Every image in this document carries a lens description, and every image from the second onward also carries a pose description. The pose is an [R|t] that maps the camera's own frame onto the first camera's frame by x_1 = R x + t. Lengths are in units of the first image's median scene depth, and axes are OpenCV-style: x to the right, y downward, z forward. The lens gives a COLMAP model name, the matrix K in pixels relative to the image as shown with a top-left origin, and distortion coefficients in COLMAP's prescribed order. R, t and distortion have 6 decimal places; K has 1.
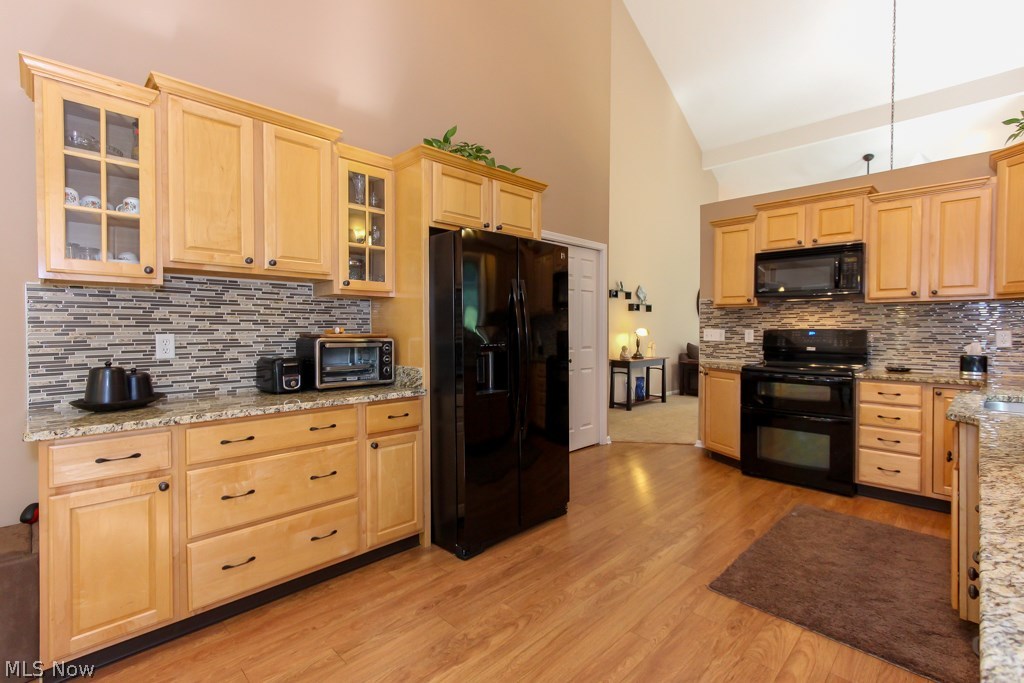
lens RADIAL K [[477.5, 0, 497.4], [0, 477.5, 339.0], [0, 0, 1]] dist [-0.002411, 0.000233]
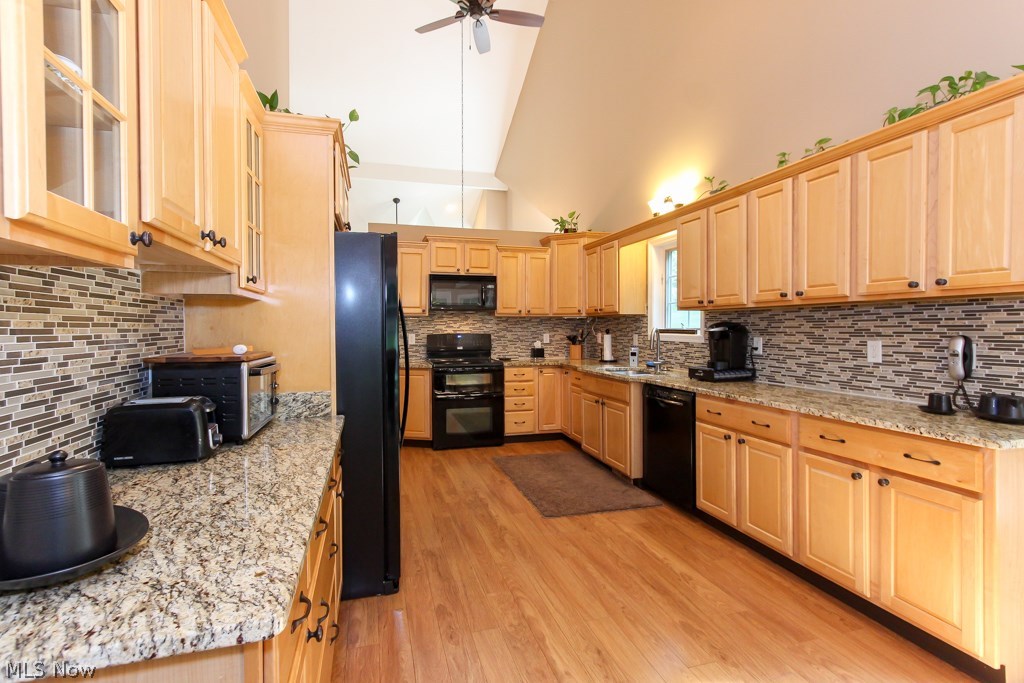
lens RADIAL K [[477.5, 0, 507.4], [0, 477.5, 331.8], [0, 0, 1]] dist [-0.002411, 0.000233]
pose [[0.470984, -0.010230, 0.882082, -0.748103], [0.022547, 0.999746, -0.000444, -0.033815], [-0.881853, 0.020097, 0.471095, 0.355109]]
